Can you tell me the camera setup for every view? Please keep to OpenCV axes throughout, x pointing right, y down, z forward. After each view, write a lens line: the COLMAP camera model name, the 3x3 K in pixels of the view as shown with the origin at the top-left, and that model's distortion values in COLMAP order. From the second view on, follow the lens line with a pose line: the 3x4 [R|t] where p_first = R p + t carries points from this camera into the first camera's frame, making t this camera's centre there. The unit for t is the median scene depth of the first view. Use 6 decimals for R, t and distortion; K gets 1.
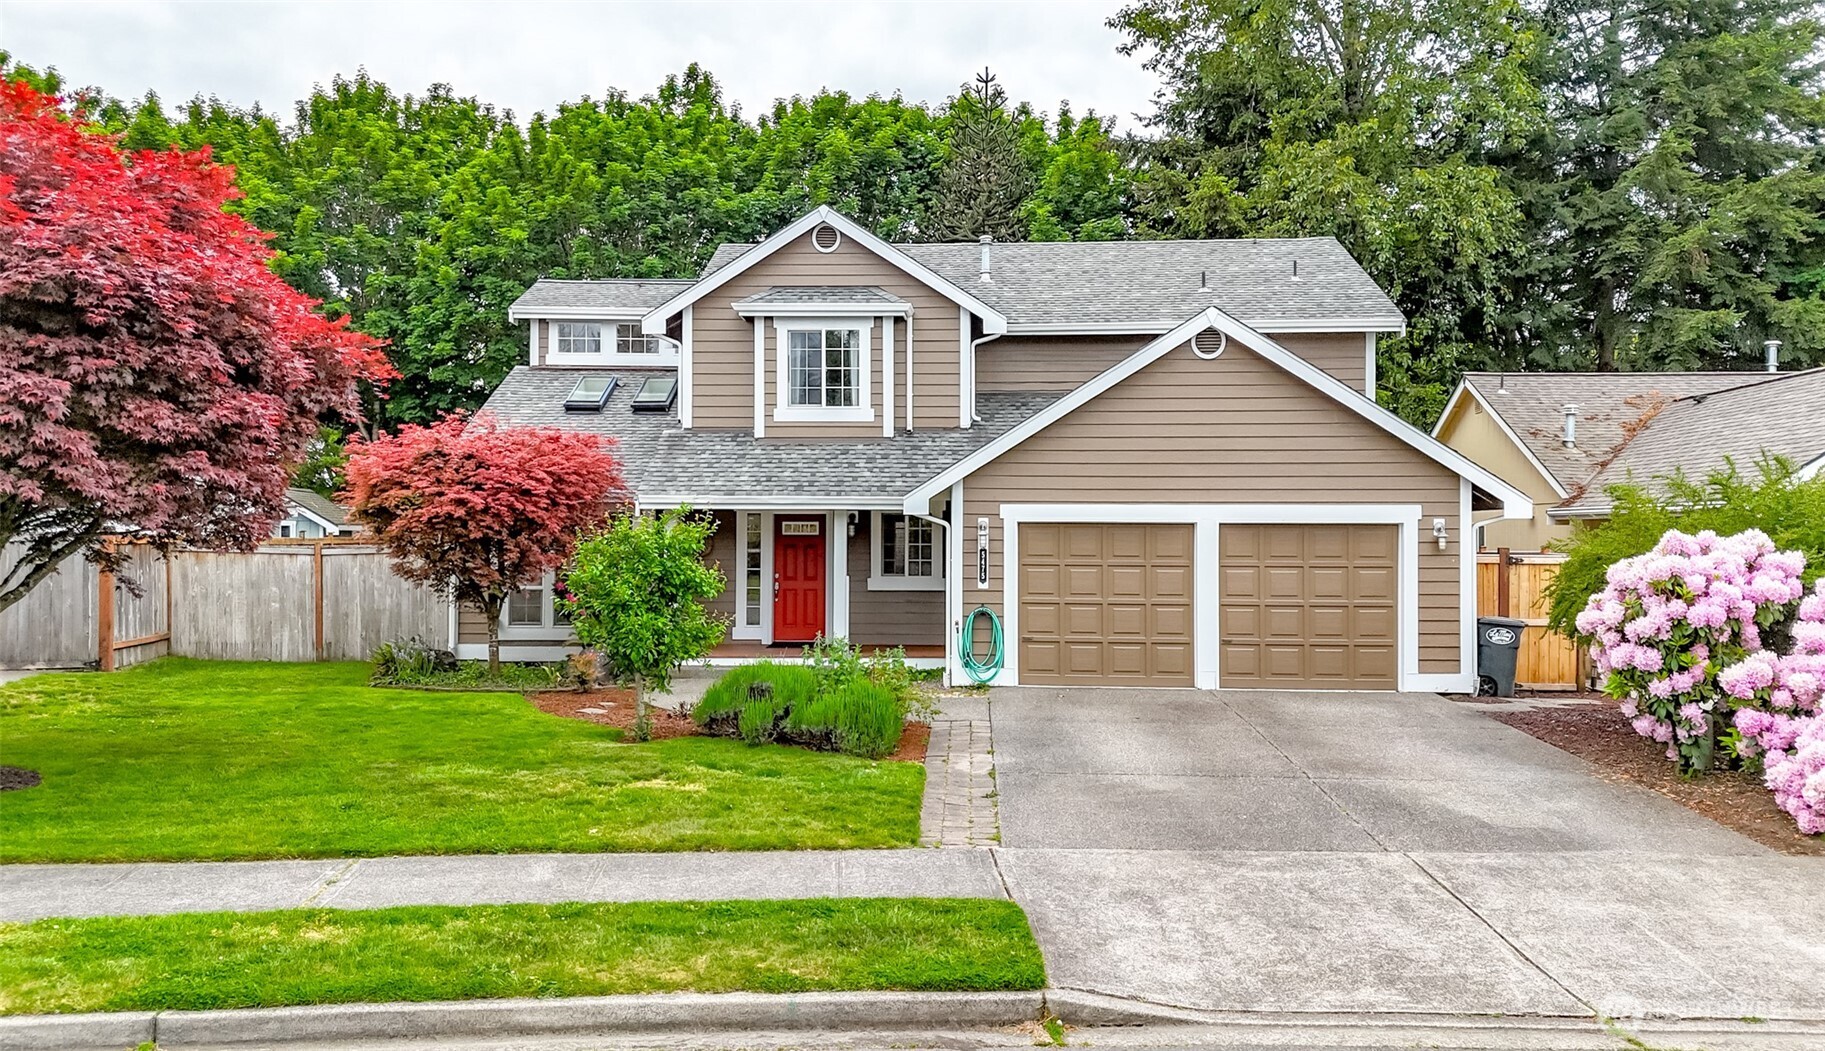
lens RADIAL K [[1317.6, 0, 912.5], [0, 1317.6, 525.5], [0, 0, 1]] dist [0.094745, -0.092661]
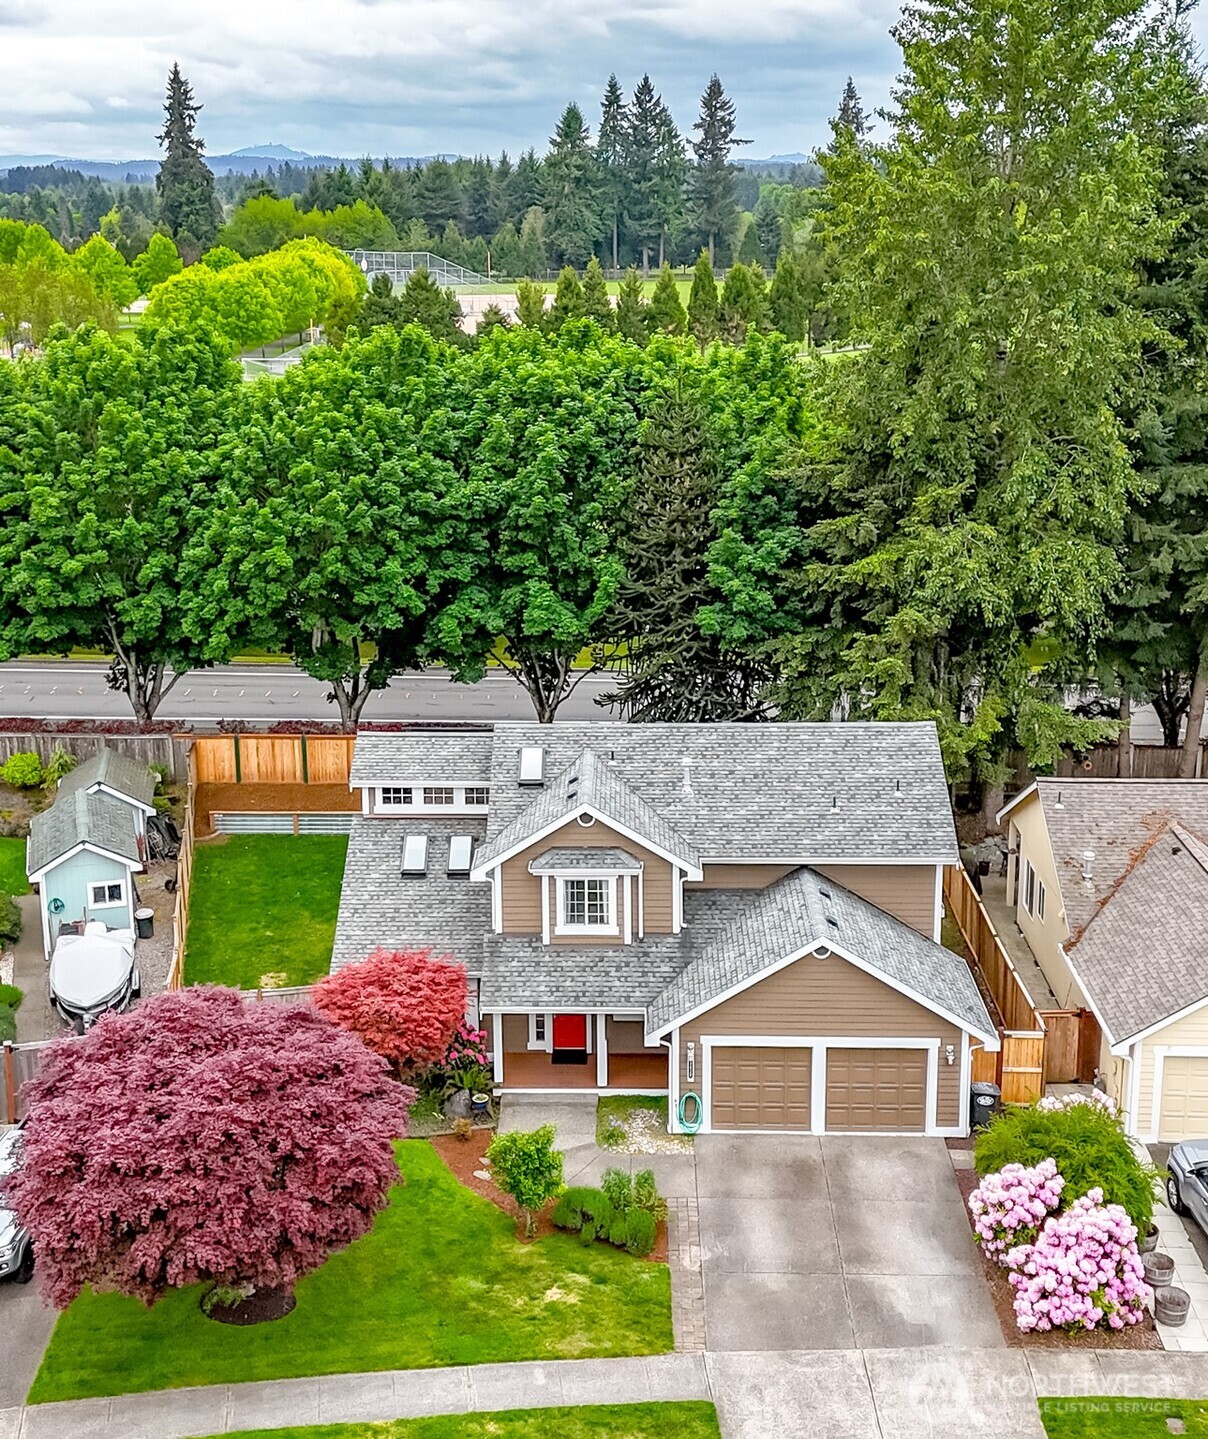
lens RADIAL K [[1851.3, 0, 562.3], [0, 1851.3, 613.6], [0, 0, 1]] dist [0.098338, -0.084500]
pose [[0.999863, -0.016177, 0.003573, -0.112991], [0.014906, 0.972554, 0.232201, -1.112216], [-0.007232, -0.232116, 0.972661, -1.228889]]
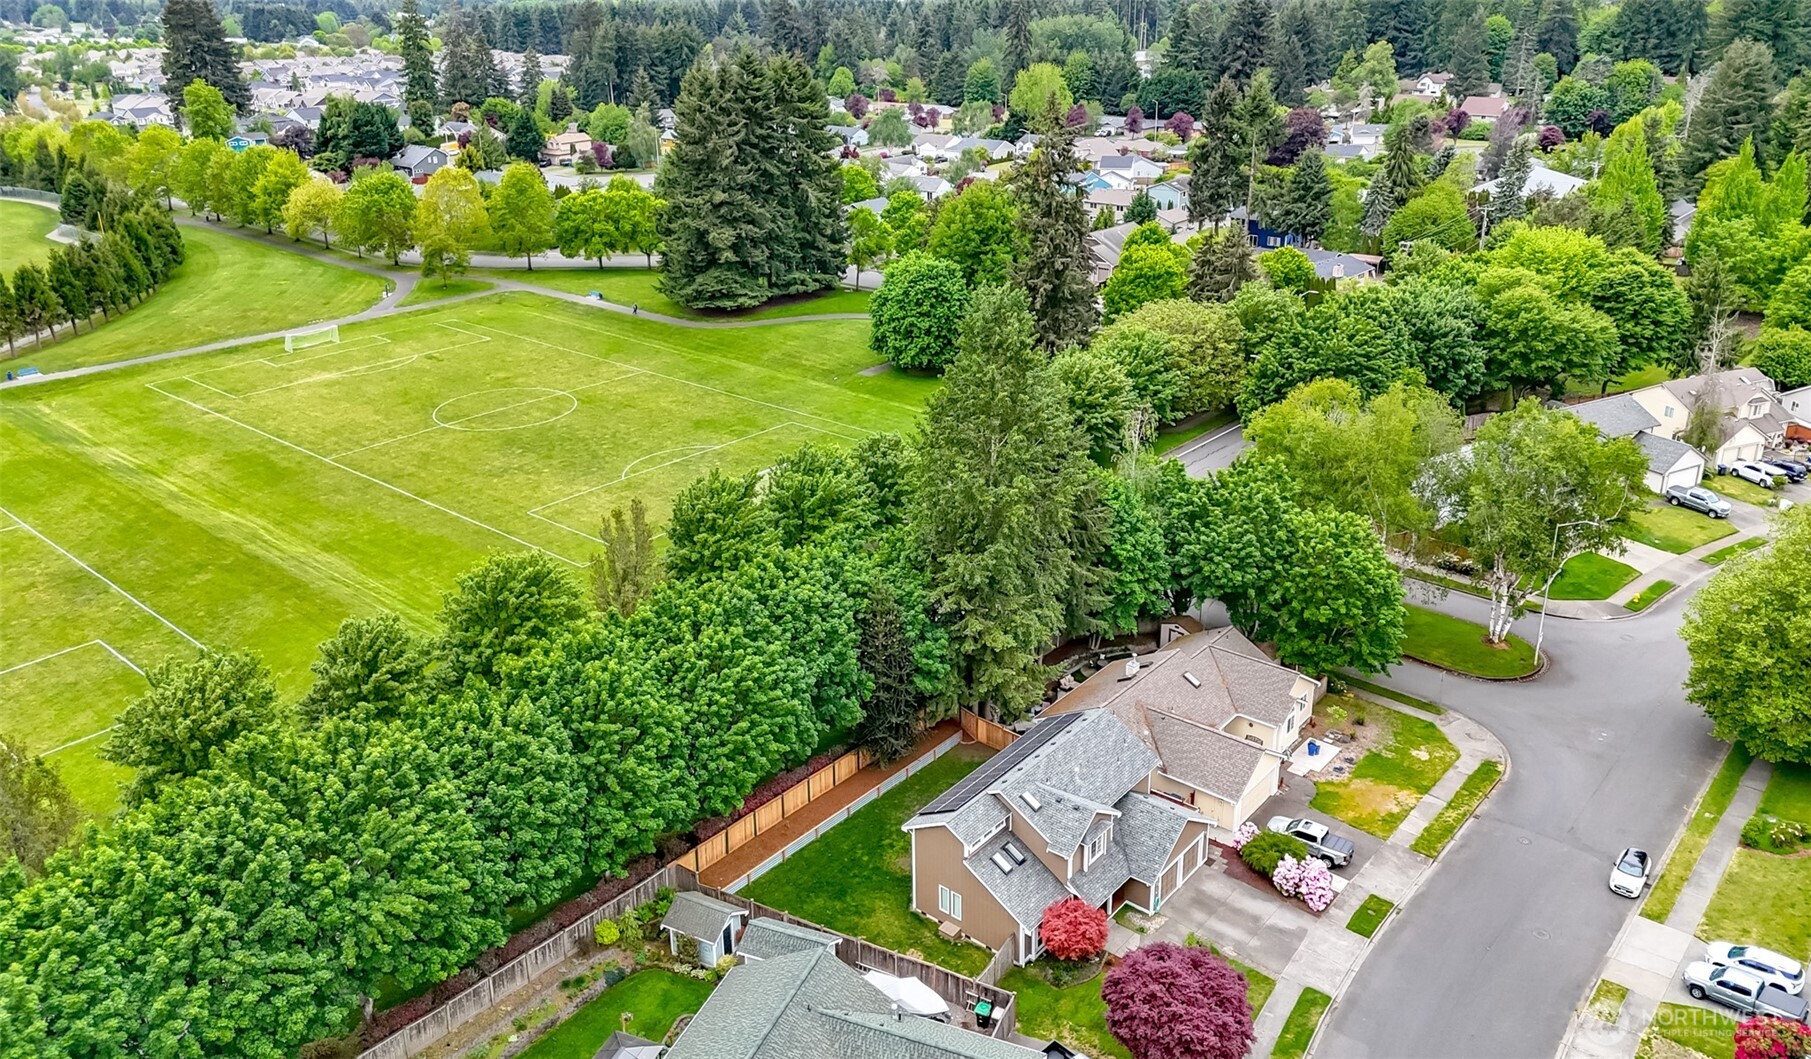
lens RADIAL K [[1315.1, 0, 977.3], [0, 1315.1, 469.4], [0, 0, 1]] dist [0.033280, -0.000121]
pose [[0.591329, -0.284627, 0.754531, -3.197967], [0.001274, 0.935972, 0.352072, -2.800621], [-0.806429, -0.207230, 0.553830, -0.642382]]
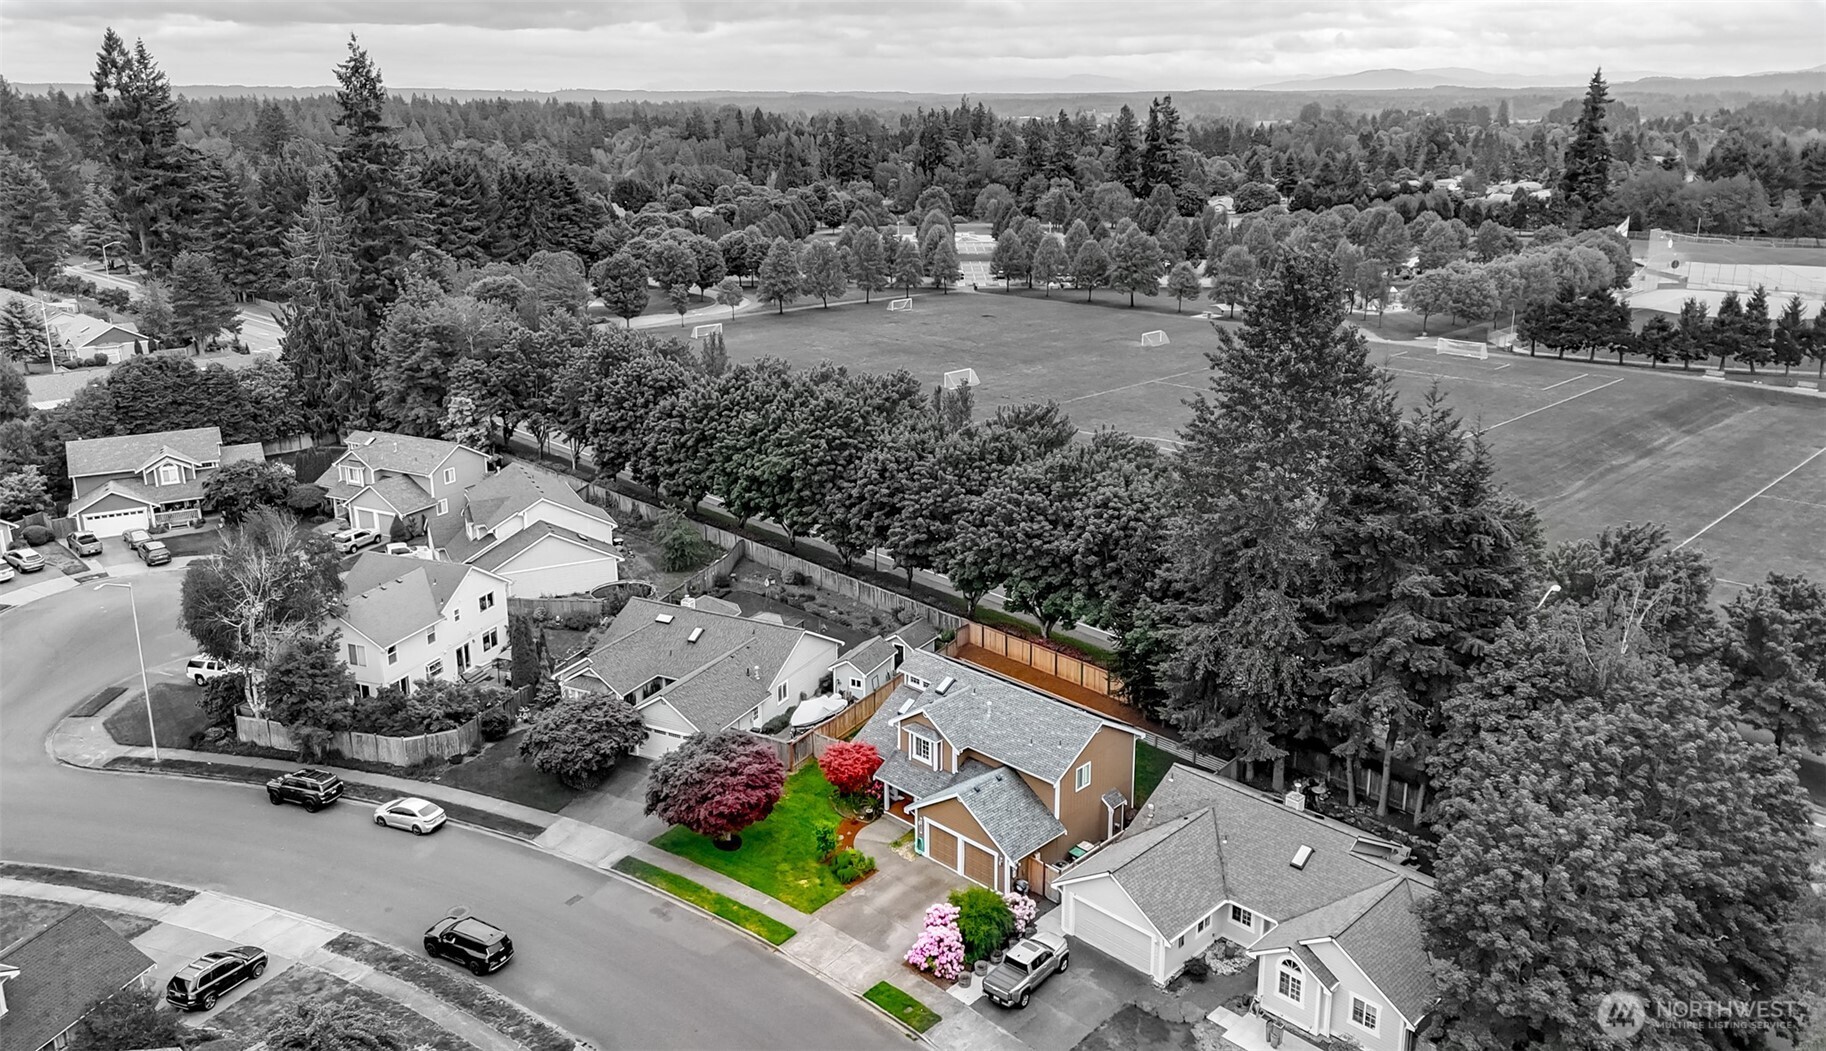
lens RADIAL K [[1331.3, 0, 916.6], [0, 1331.3, 445.4], [0, 0, 1]] dist [0.104588, -0.132118]
pose [[0.746408, 0.154590, -0.647284, 2.593372], [0.013327, 0.968978, 0.246788, -2.182150], [0.665355, -0.192831, 0.721193, -1.832733]]
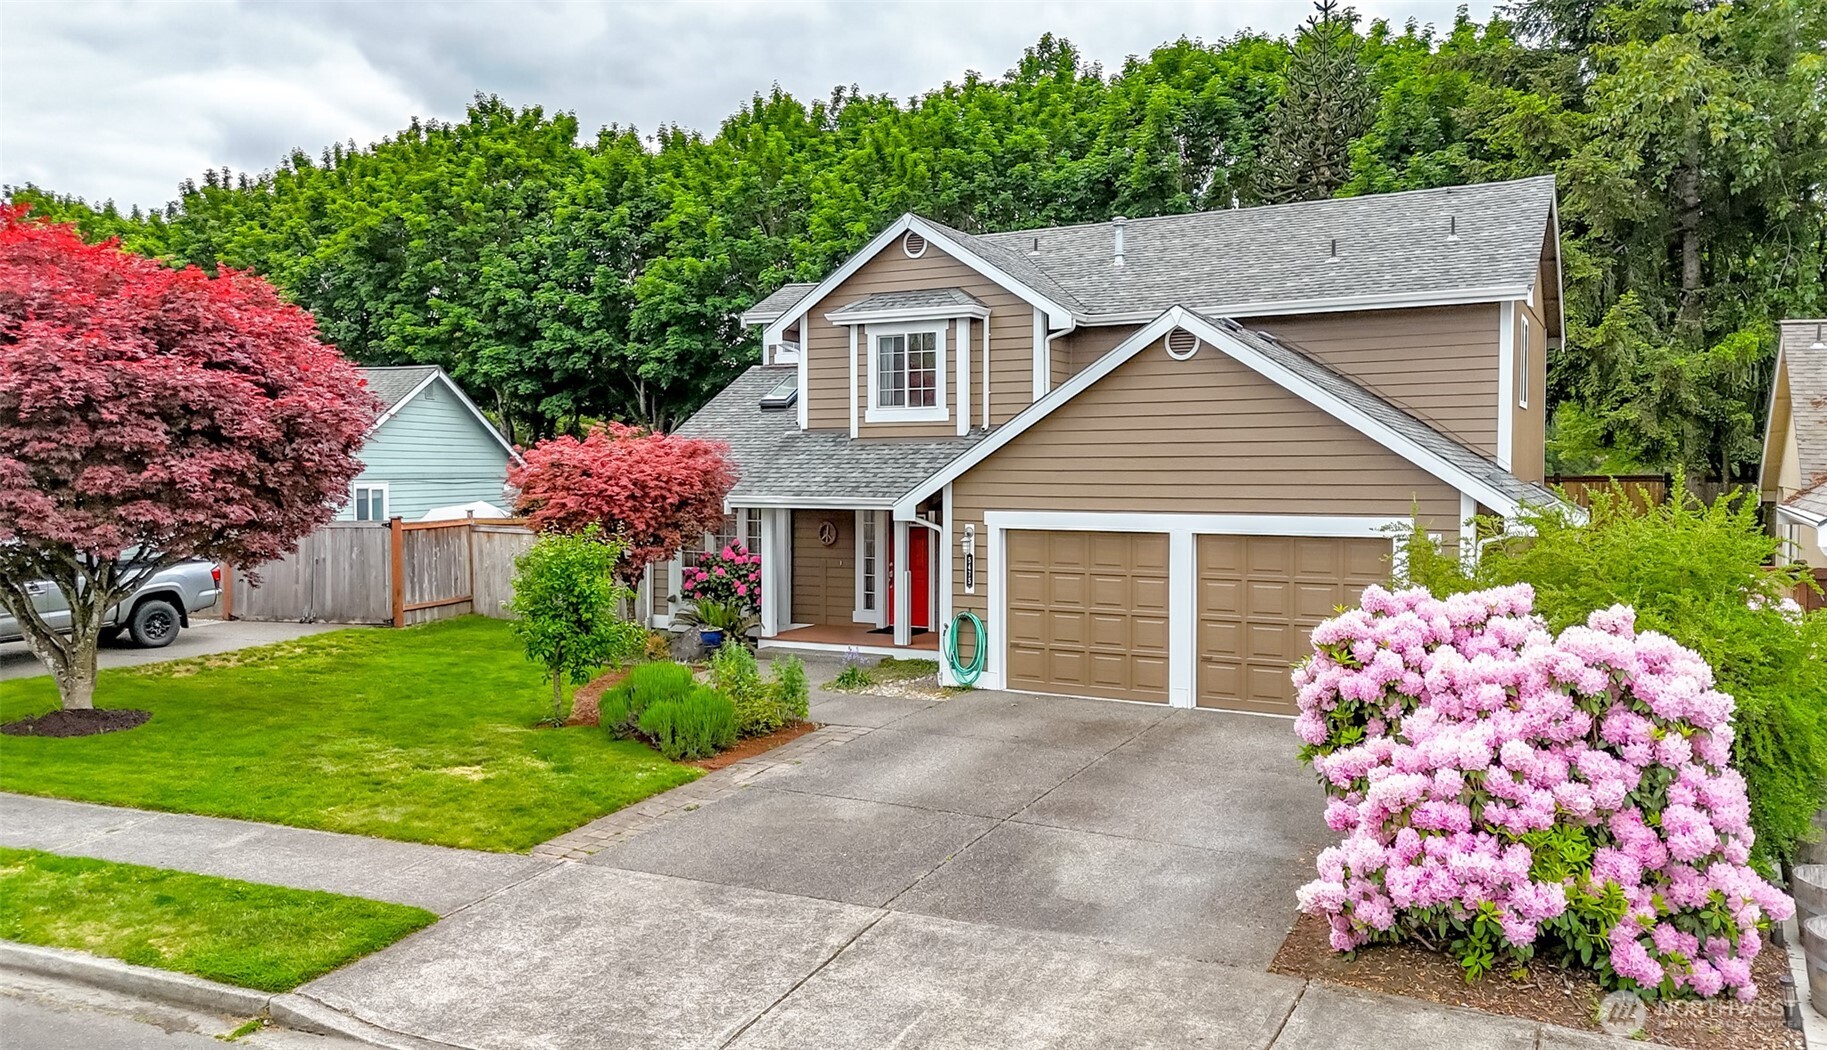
lens RADIAL K [[1322.3, 0, 922.4], [0, 1322.3, 523.0], [0, 0, 1]] dist [0.078977, -0.061128]
pose [[0.901653, 0.013250, -0.432257, 0.460360], [0.008028, 0.998846, 0.047362, -0.055221], [0.432385, -0.046174, 0.900506, 0.060933]]
